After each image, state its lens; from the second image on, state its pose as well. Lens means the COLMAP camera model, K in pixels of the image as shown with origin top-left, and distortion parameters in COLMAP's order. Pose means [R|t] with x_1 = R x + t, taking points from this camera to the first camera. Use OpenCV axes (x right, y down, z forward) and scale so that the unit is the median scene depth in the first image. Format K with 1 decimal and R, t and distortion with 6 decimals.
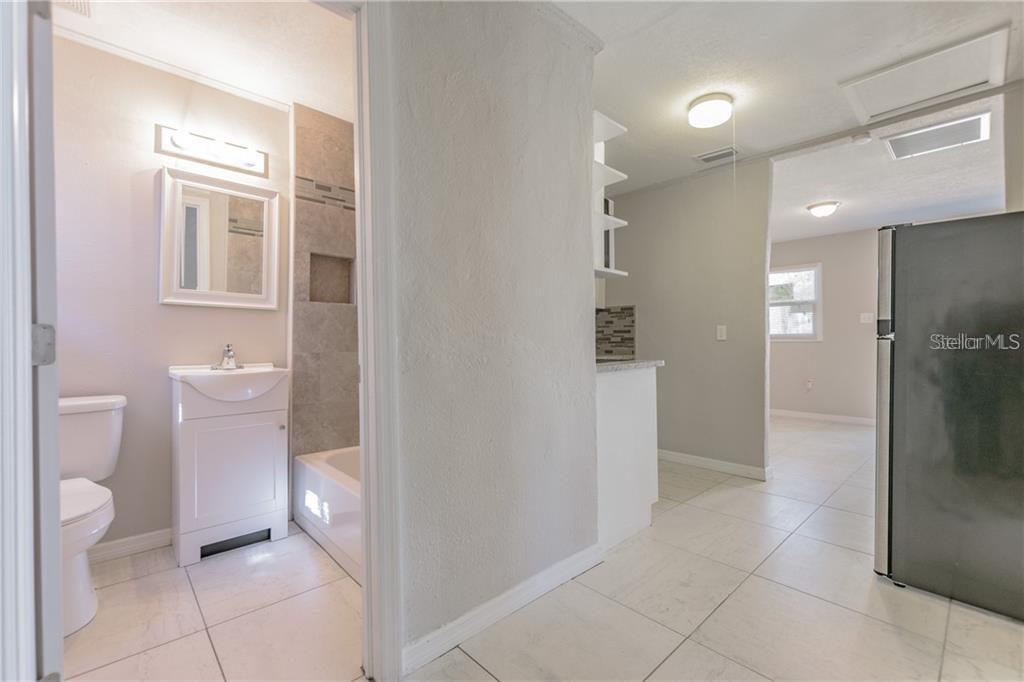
lens RADIAL K [[441.9, 0, 509.5], [0, 441.9, 337.7], [0, 0, 1]] dist [0.007504, -0.003786]
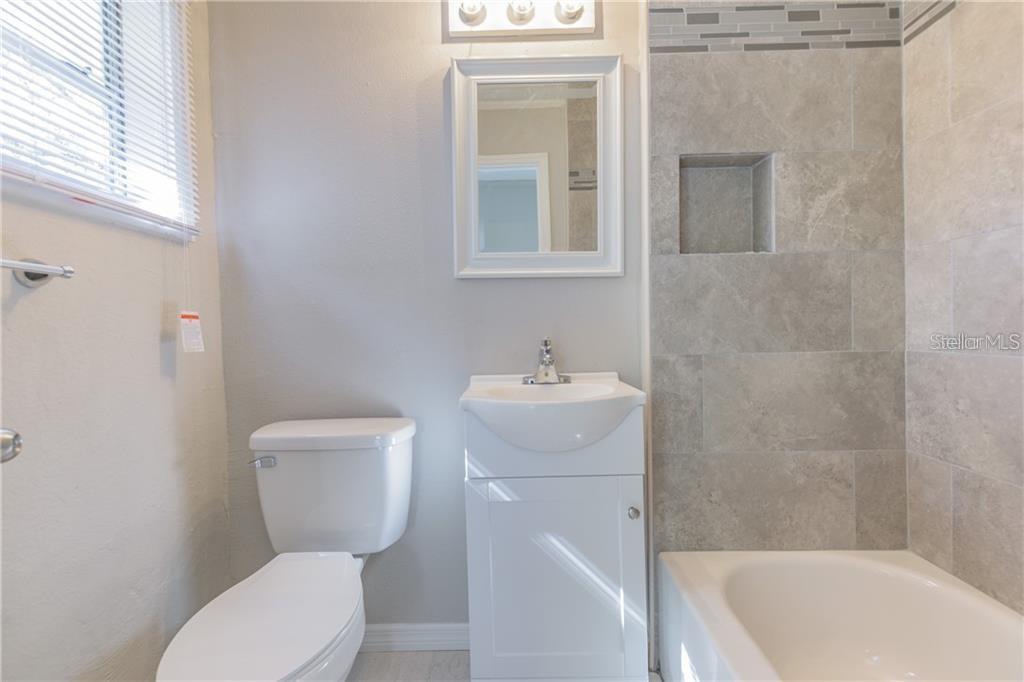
lens RADIAL K [[441.9, 0, 509.5], [0, 441.9, 337.7], [0, 0, 1]] dist [0.007504, -0.003786]
pose [[0.722242, -0.004826, -0.691624, -0.245548], [0.029863, 0.999261, 0.024212, -0.003891], [0.690996, -0.038141, 0.721852, 0.501700]]
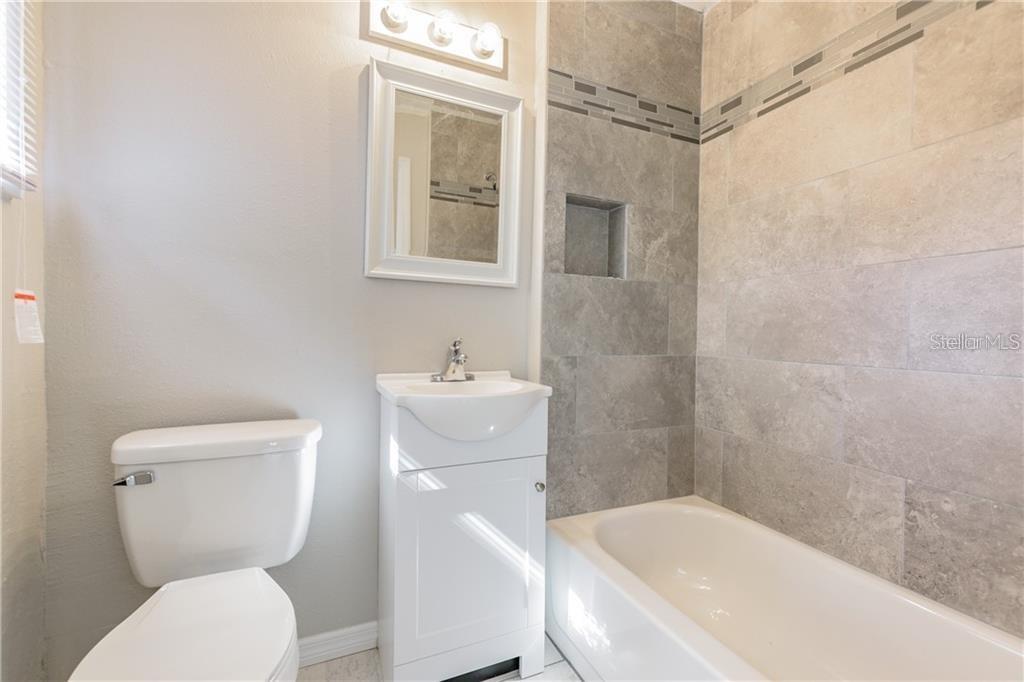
lens RADIAL K [[441.9, 0, 509.5], [0, 441.9, 337.7], [0, 0, 1]] dist [0.007504, -0.003786]
pose [[0.947312, 0.017366, -0.319841, -0.328840], [-0.011724, 0.999740, 0.019556, -0.003217], [0.320097, -0.014776, 0.947269, 0.392122]]
